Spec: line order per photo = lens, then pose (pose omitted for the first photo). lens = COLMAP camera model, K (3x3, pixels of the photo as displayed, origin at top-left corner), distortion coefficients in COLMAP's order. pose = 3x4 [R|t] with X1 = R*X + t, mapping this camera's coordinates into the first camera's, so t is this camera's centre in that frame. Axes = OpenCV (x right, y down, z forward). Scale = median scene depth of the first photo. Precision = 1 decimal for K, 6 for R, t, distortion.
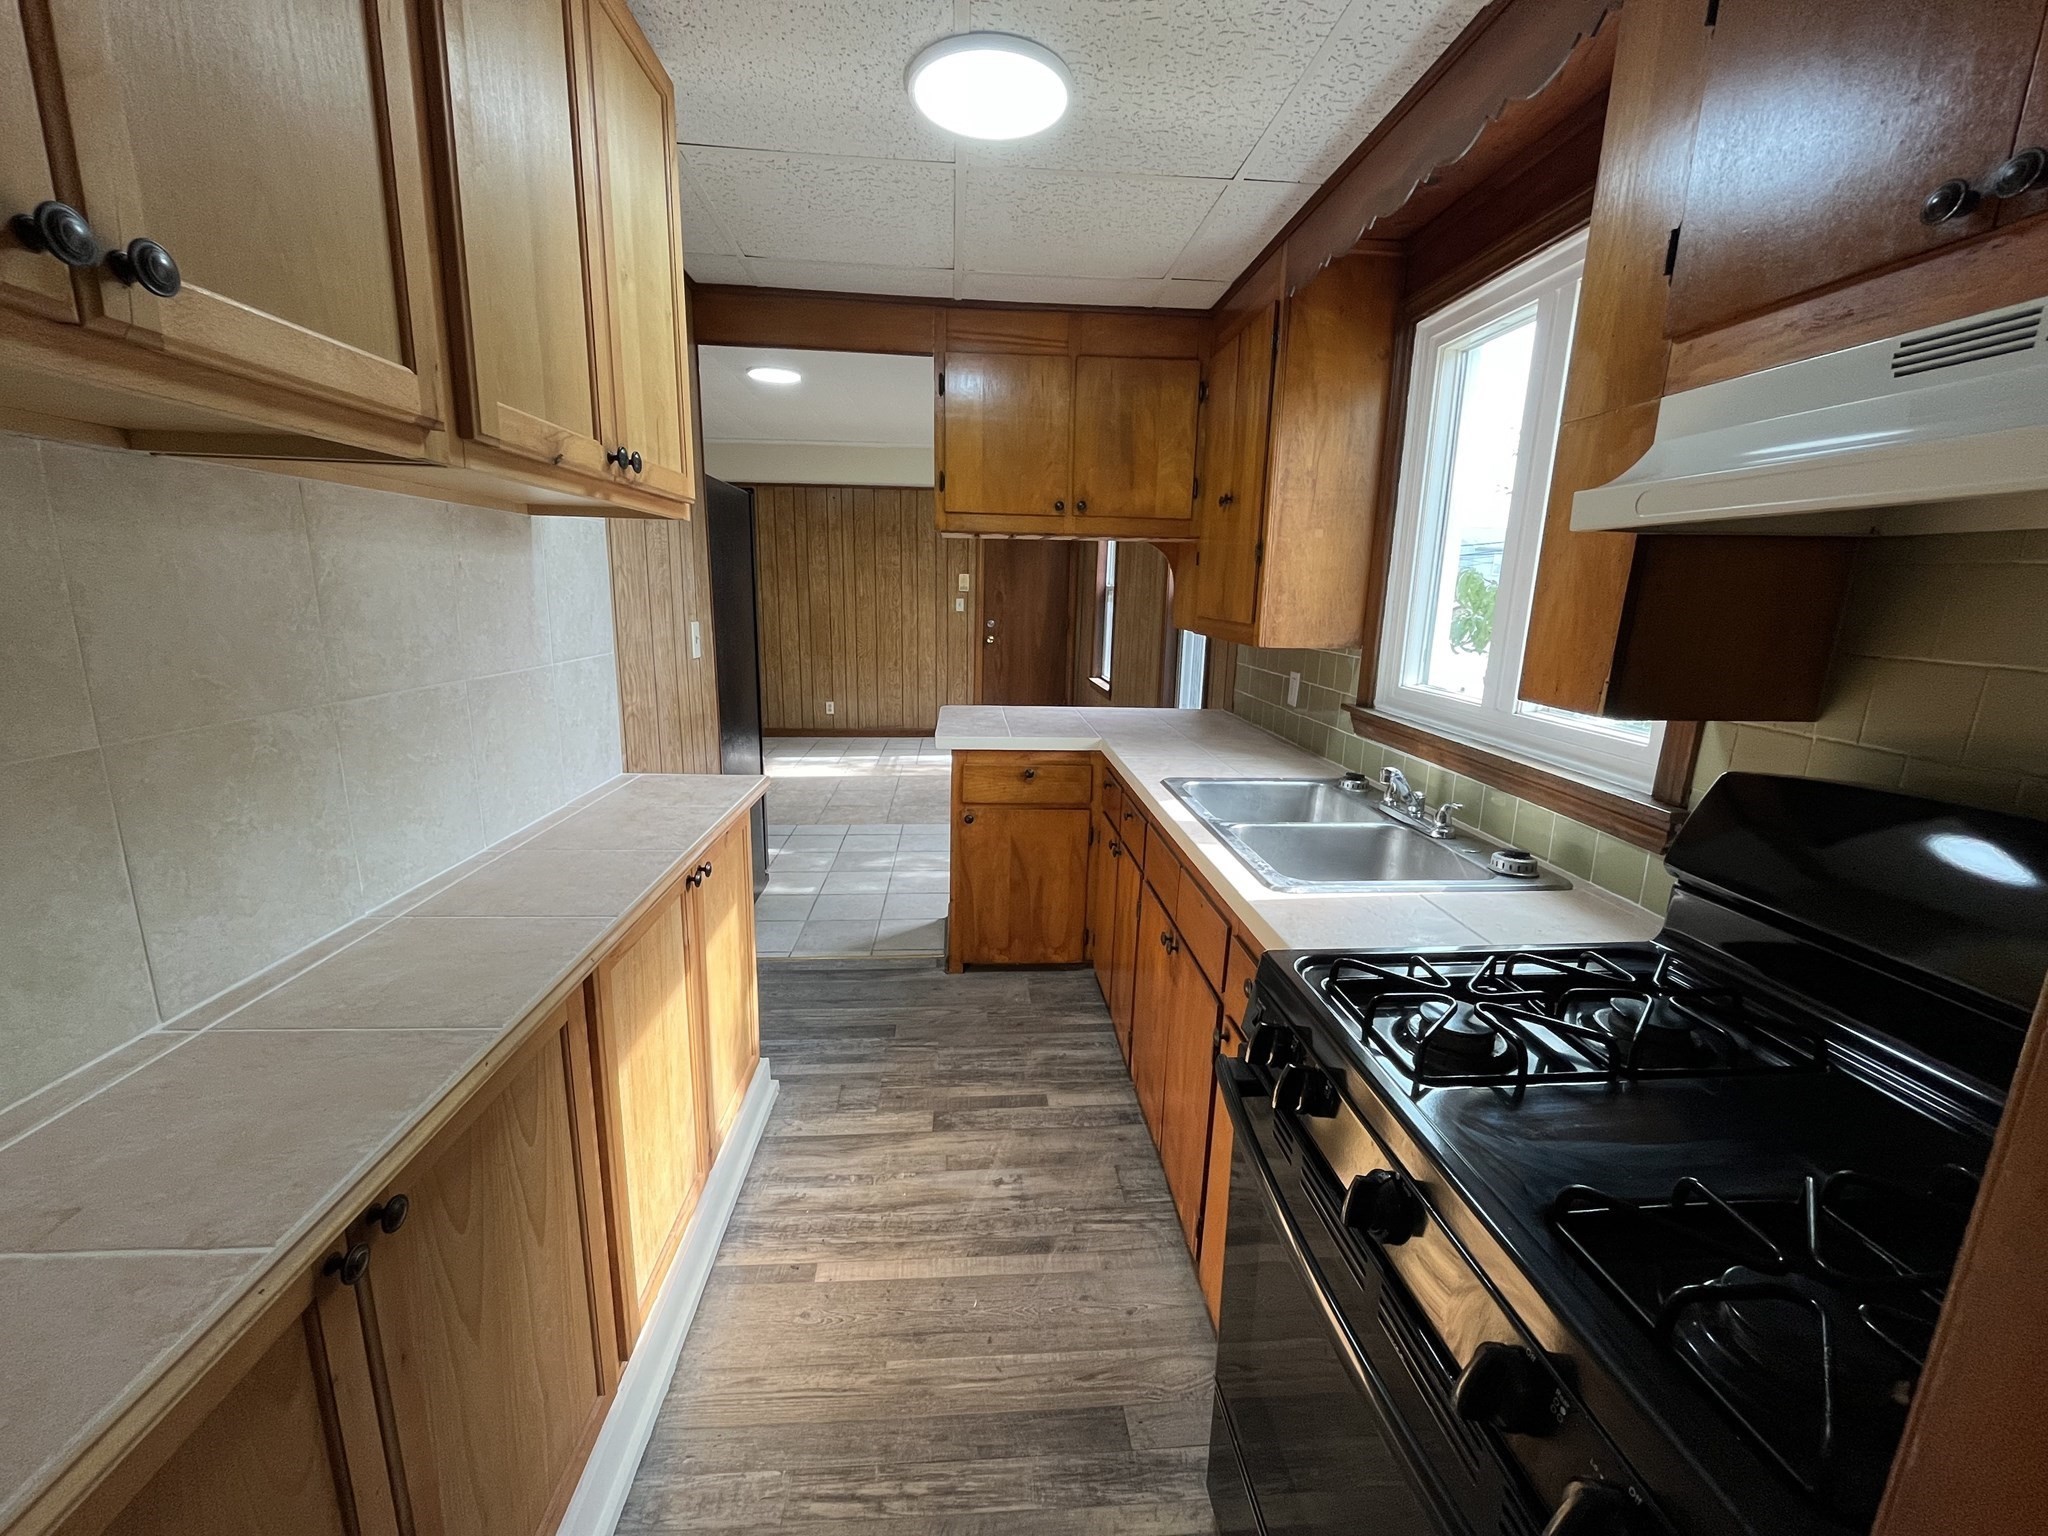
lens RADIAL K [[855.4, 0, 1016.3], [0, 855.4, 771.2], [0, 0, 1]] dist [-0.005939, -0.000711]
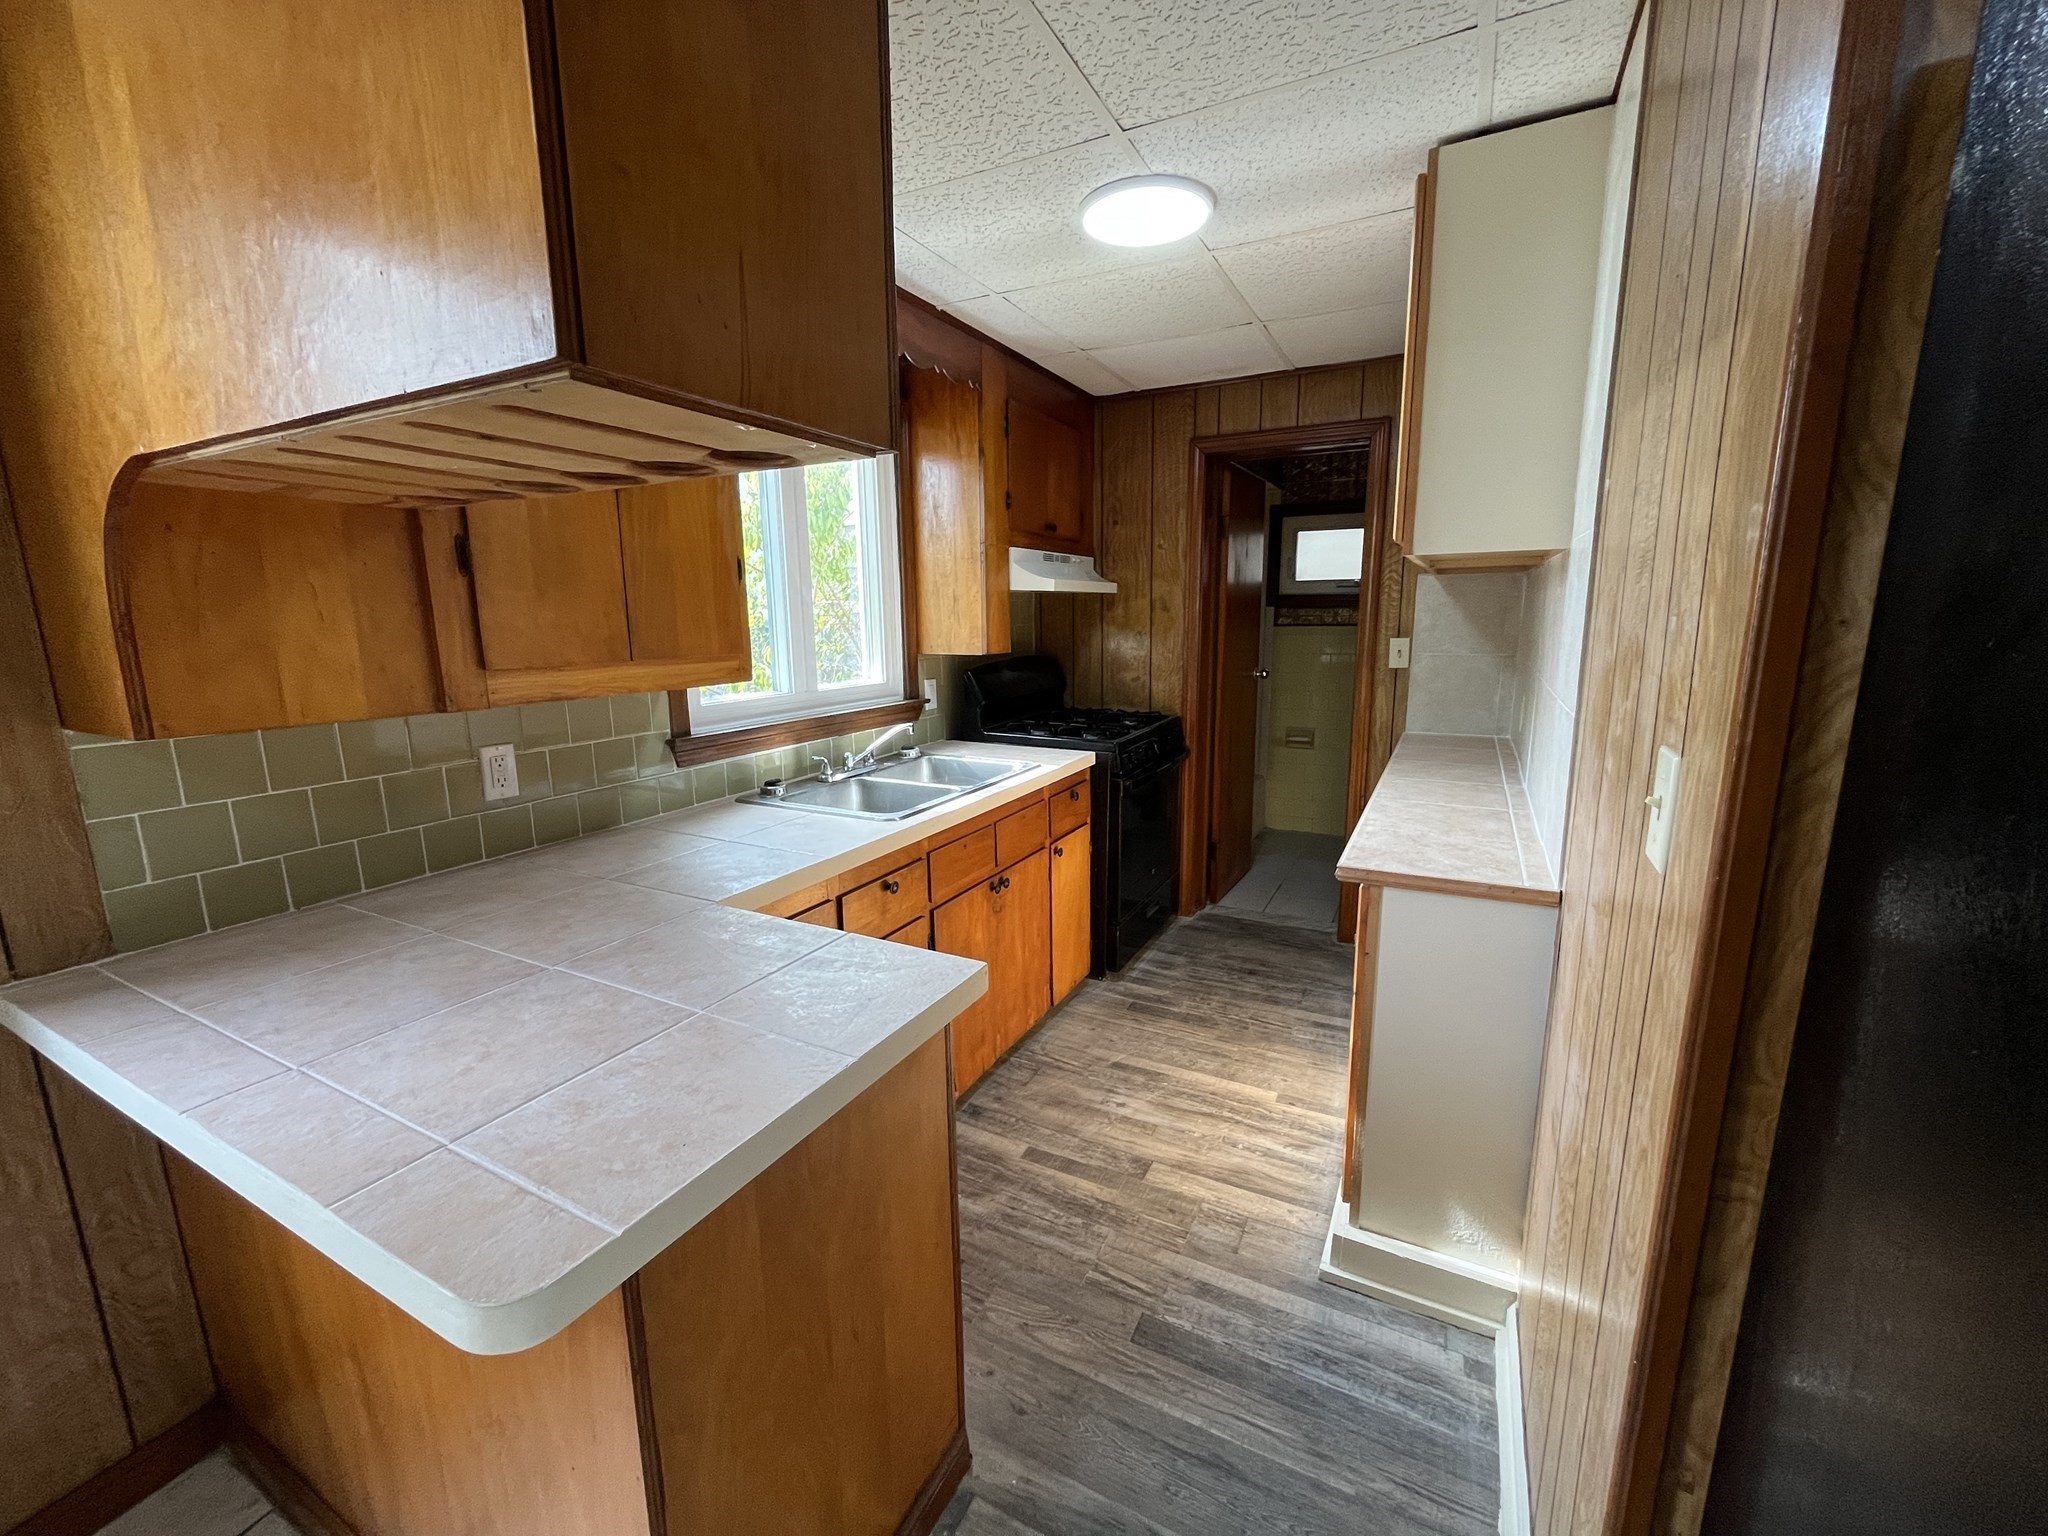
lens RADIAL K [[855.4, 0, 1019.1], [0, 855.4, 768.0], [0, 0, 1]] dist [-0.005939, -0.000711]
pose [[-0.860756, -0.107872, 0.497457, -0.430402], [0.094333, 0.926552, 0.364146, -0.398087], [-0.500201, 0.360367, -0.787359, 1.788807]]
